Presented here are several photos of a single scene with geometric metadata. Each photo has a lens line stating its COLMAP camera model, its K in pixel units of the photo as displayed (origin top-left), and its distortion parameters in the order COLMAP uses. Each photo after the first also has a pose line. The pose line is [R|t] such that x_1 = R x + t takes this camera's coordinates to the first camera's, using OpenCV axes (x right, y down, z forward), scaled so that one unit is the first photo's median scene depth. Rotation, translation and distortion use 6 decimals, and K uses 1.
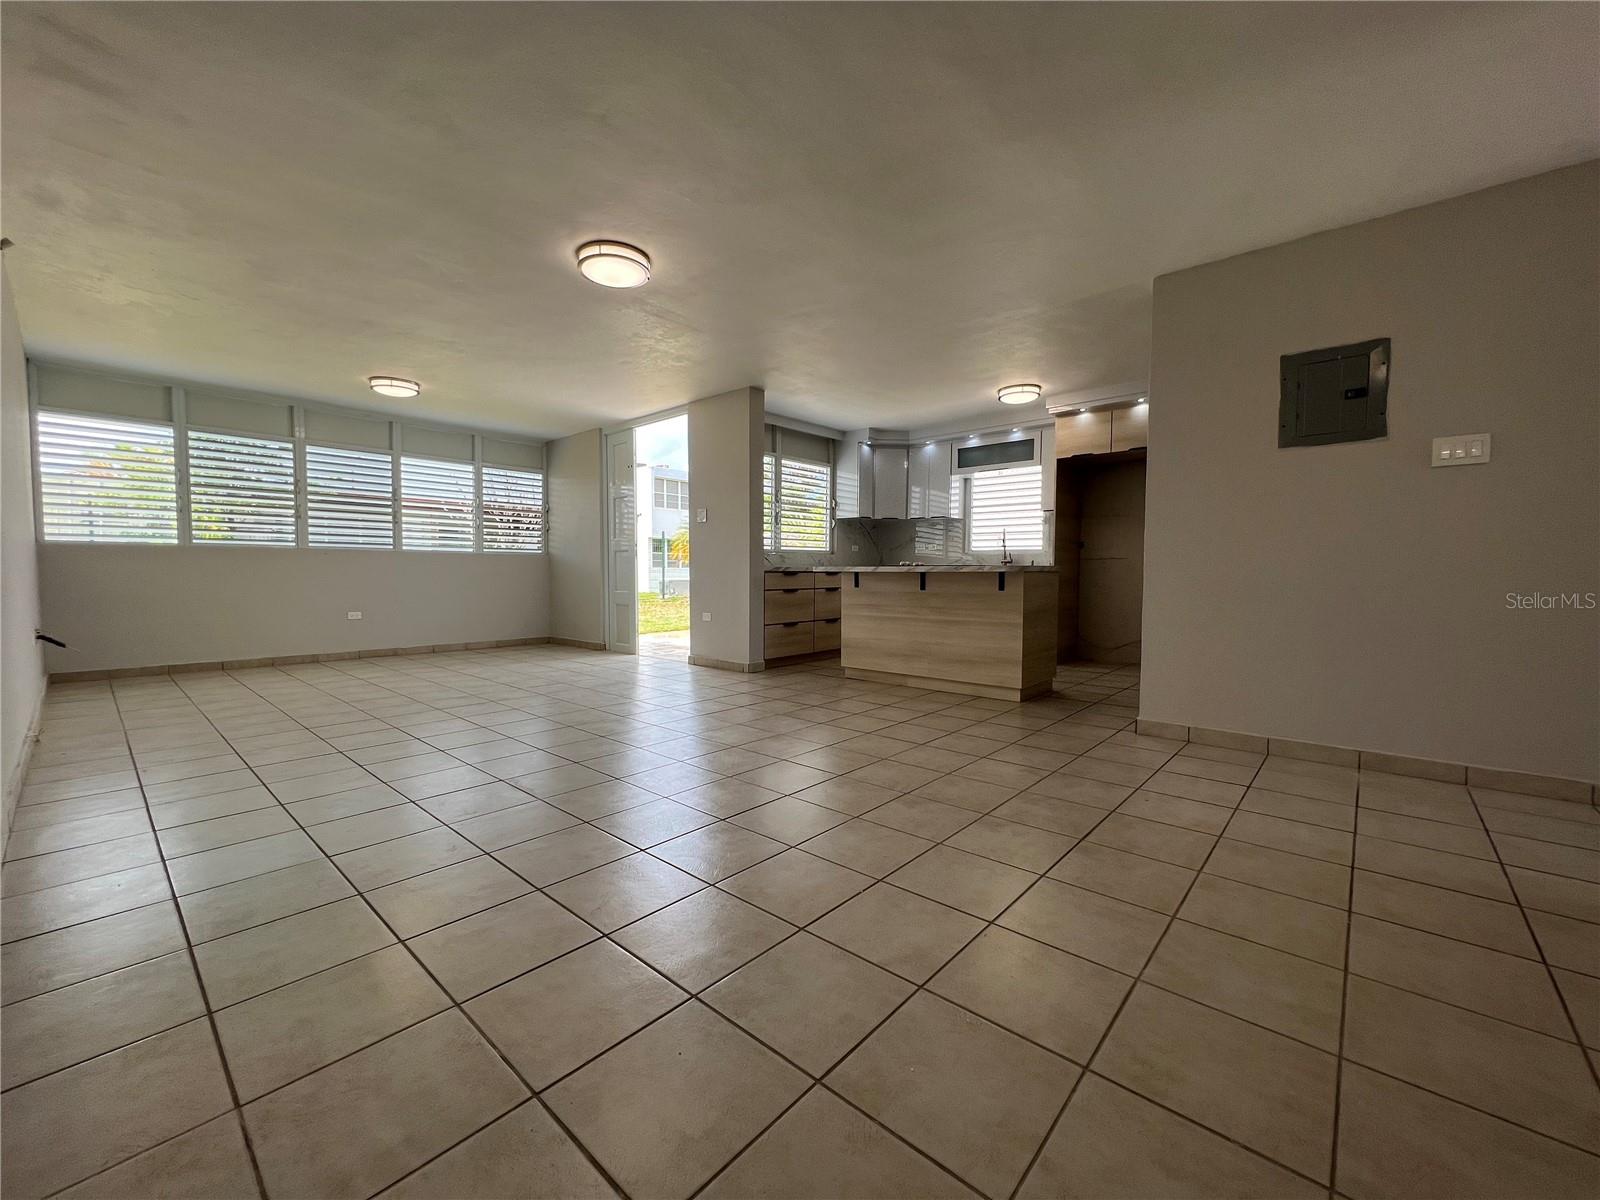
lens RADIAL K [[642.4, 0, 800.5], [0, 642.4, 602.4], [0, 0, 1]] dist [0.000643, 0.002095]
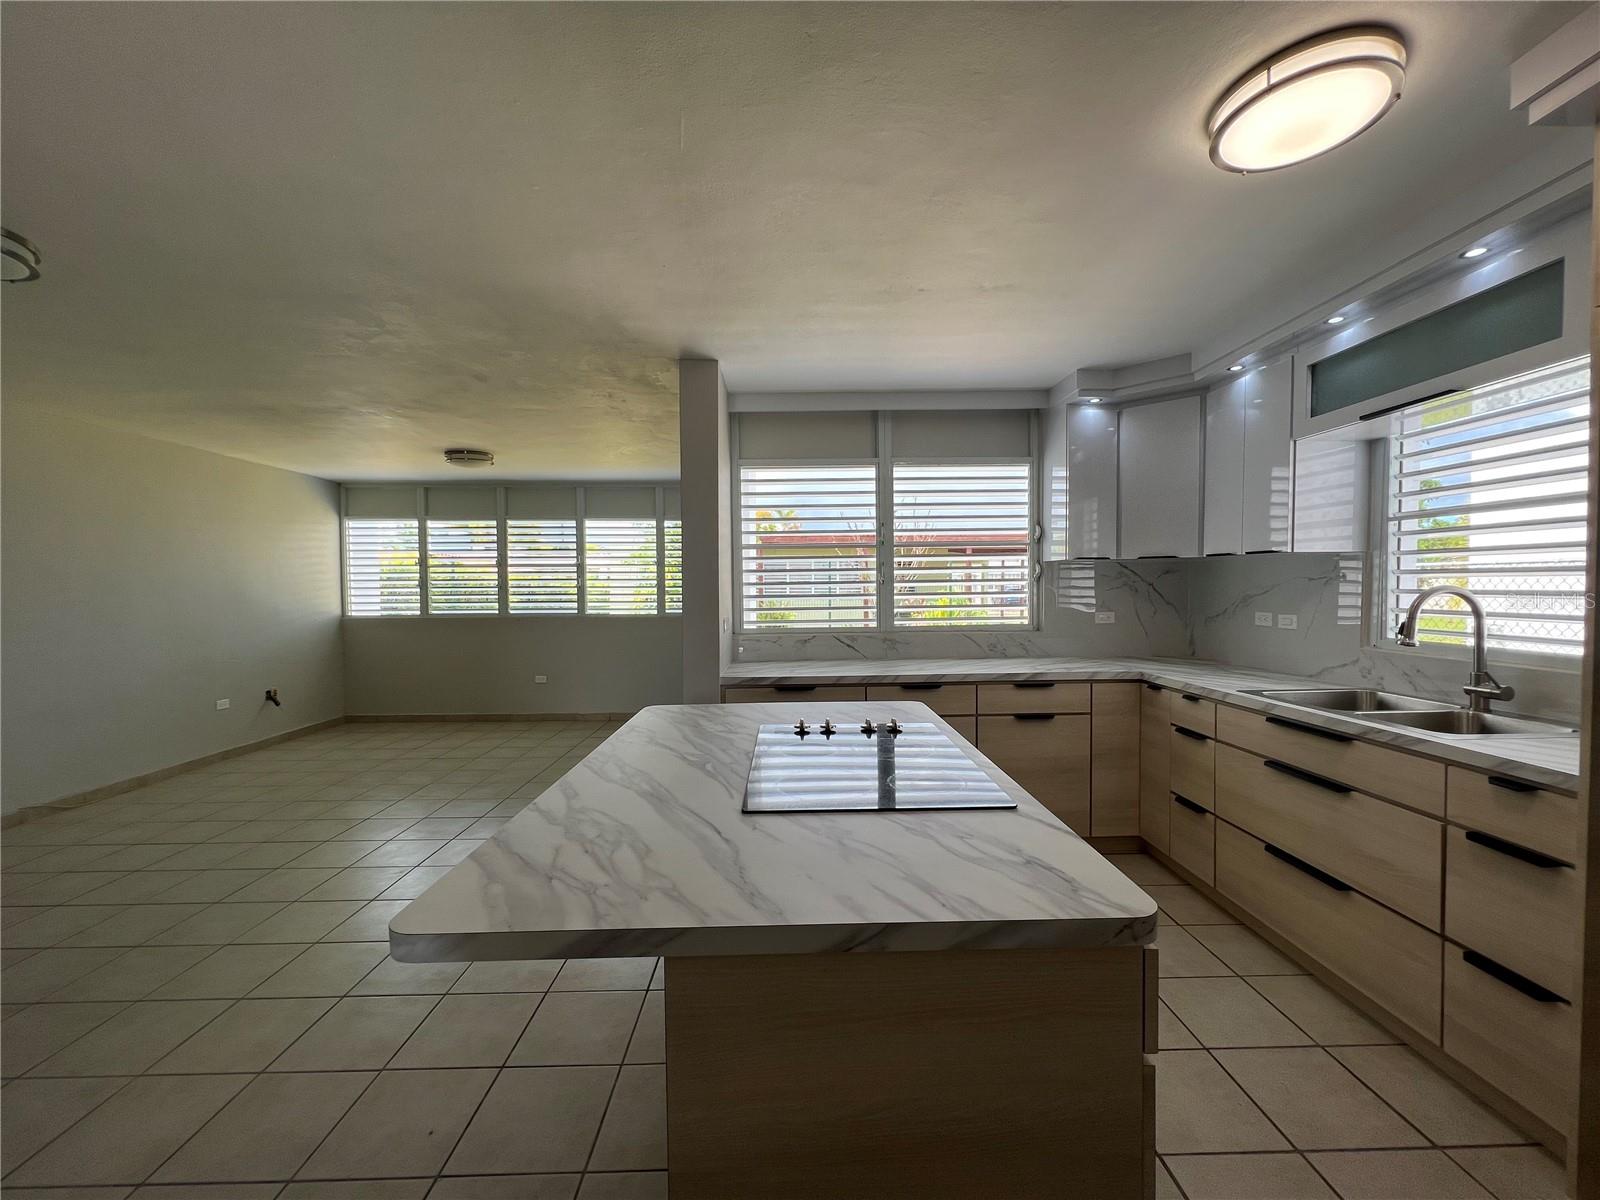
lens RADIAL K [[642.4, 0, 796.2], [0, 642.4, 600.8], [0, 0, 1]] dist [0.000643, 0.002095]
pose [[0.684171, 0.006676, -0.729291, 0.324756], [-0.027160, 0.999498, -0.016330, -0.094956], [0.728816, 0.030980, 0.684008, 0.562453]]
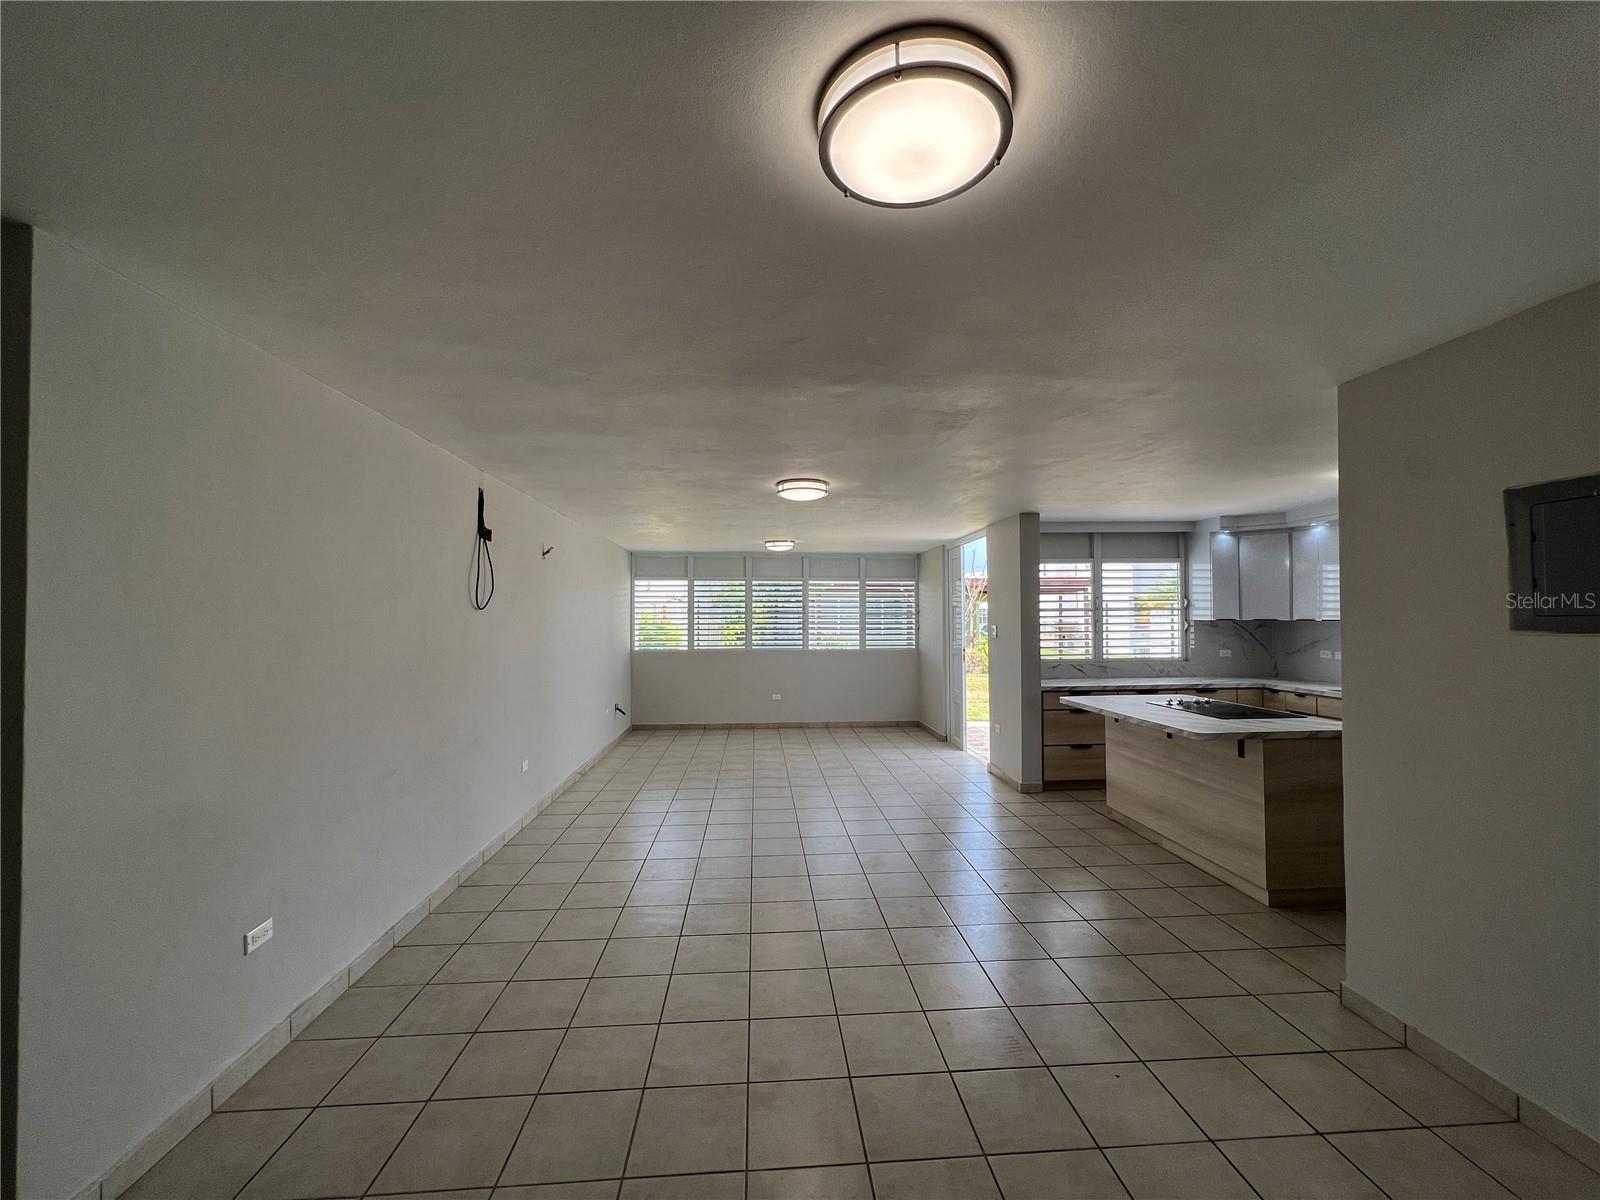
lens RADIAL K [[642.4, 0, 803.8], [0, 642.4, 603.4], [0, 0, 1]] dist [0.000643, 0.002095]
pose [[0.721850, -0.022911, -0.691671, 0.309276], [-0.028075, 0.997660, -0.062346, -0.093607], [0.691480, 0.064423, 0.719517, 0.018480]]
